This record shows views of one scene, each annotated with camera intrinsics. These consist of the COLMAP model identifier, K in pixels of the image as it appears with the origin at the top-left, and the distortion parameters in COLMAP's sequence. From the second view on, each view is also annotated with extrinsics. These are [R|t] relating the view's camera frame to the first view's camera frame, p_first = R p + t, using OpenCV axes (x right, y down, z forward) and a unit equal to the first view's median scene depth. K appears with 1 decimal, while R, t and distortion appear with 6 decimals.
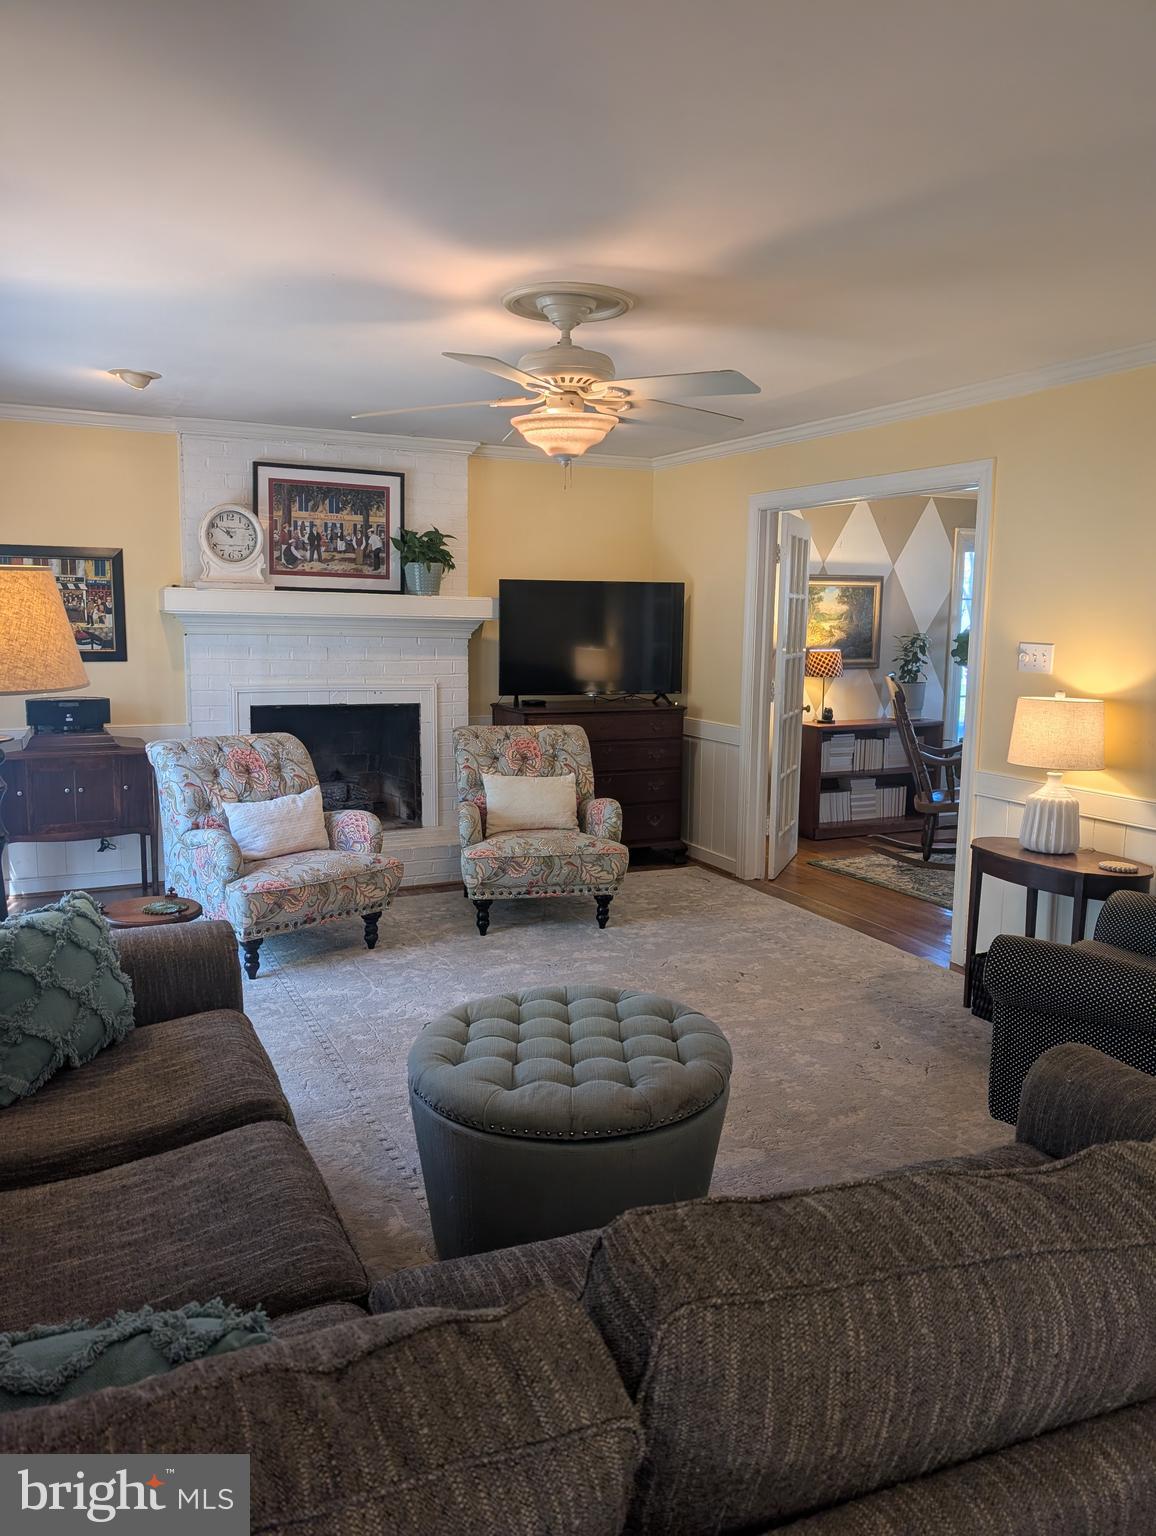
lens RADIAL K [[1081.4, 0, 578.0], [0, 1081.4, 768.0], [0, 0, 1]] dist [0.003184, -0.005888]
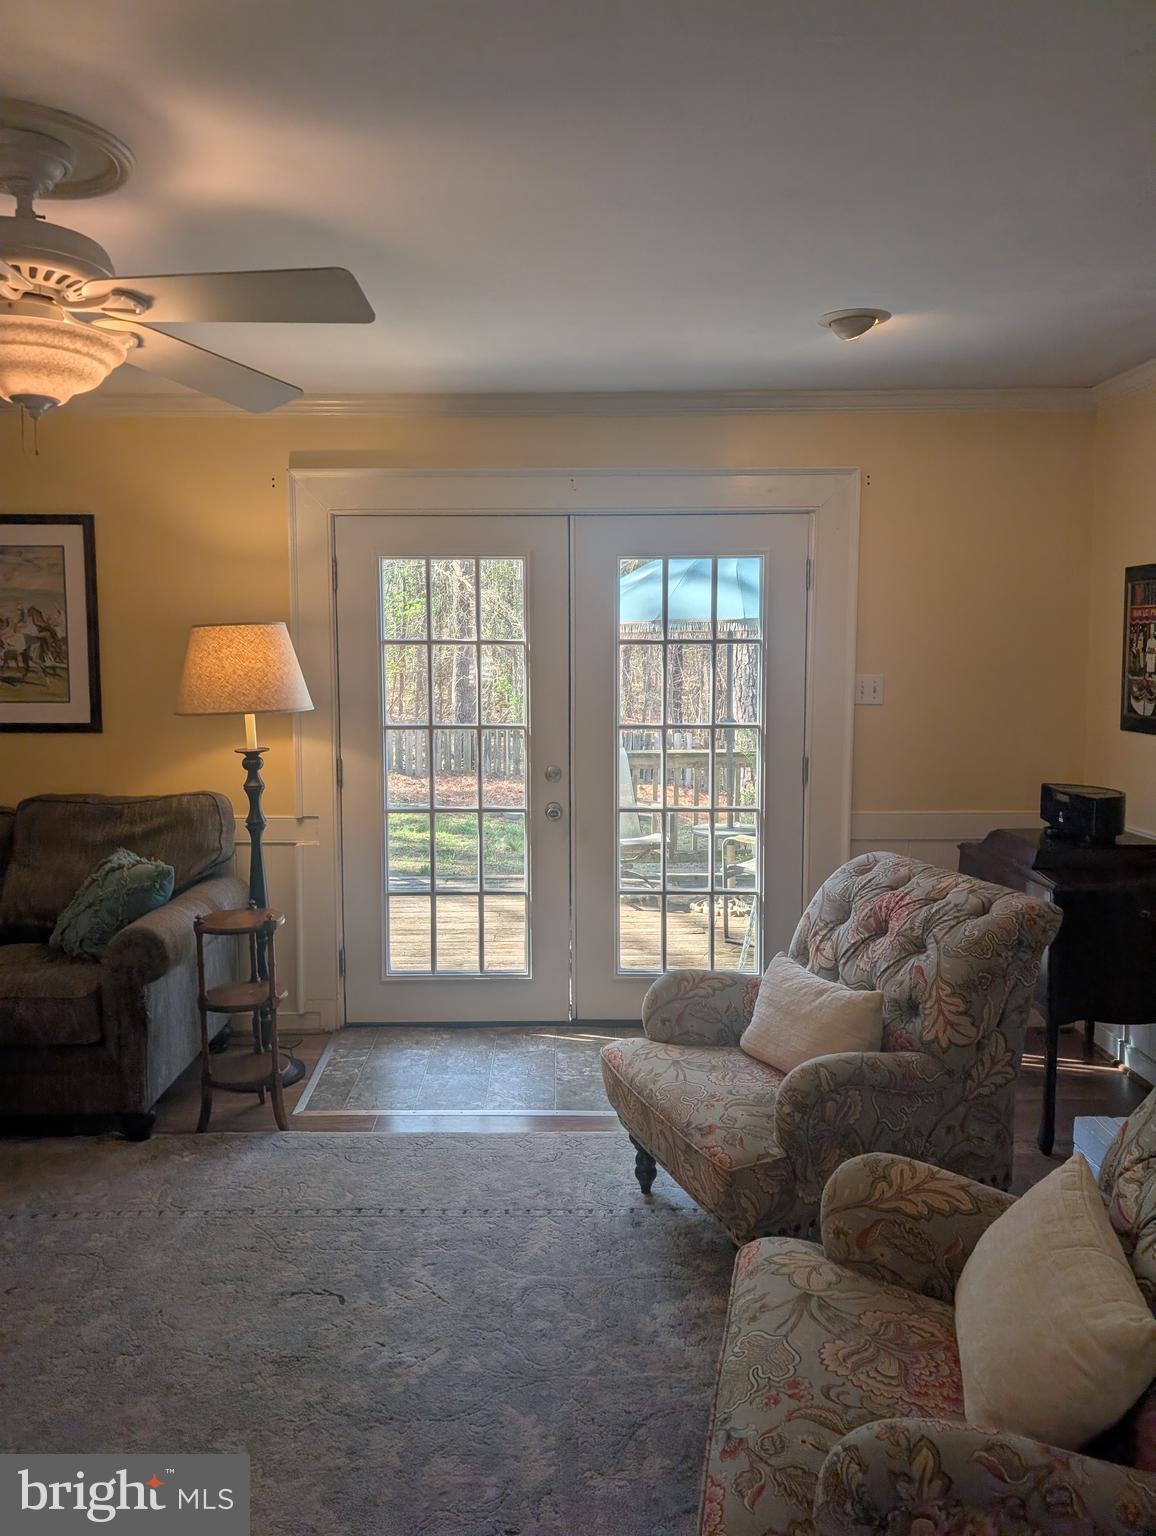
lens RADIAL K [[1103.5, 0, 573.0], [0, 1103.5, 727.4], [0, 0, 1]] dist [0.001105, -0.001164]
pose [[-0.414860, 0.047004, -0.908670, 0.332993], [-0.150788, 0.981304, 0.119605, -0.166192], [0.897304, 0.186636, -0.400016, 1.186432]]
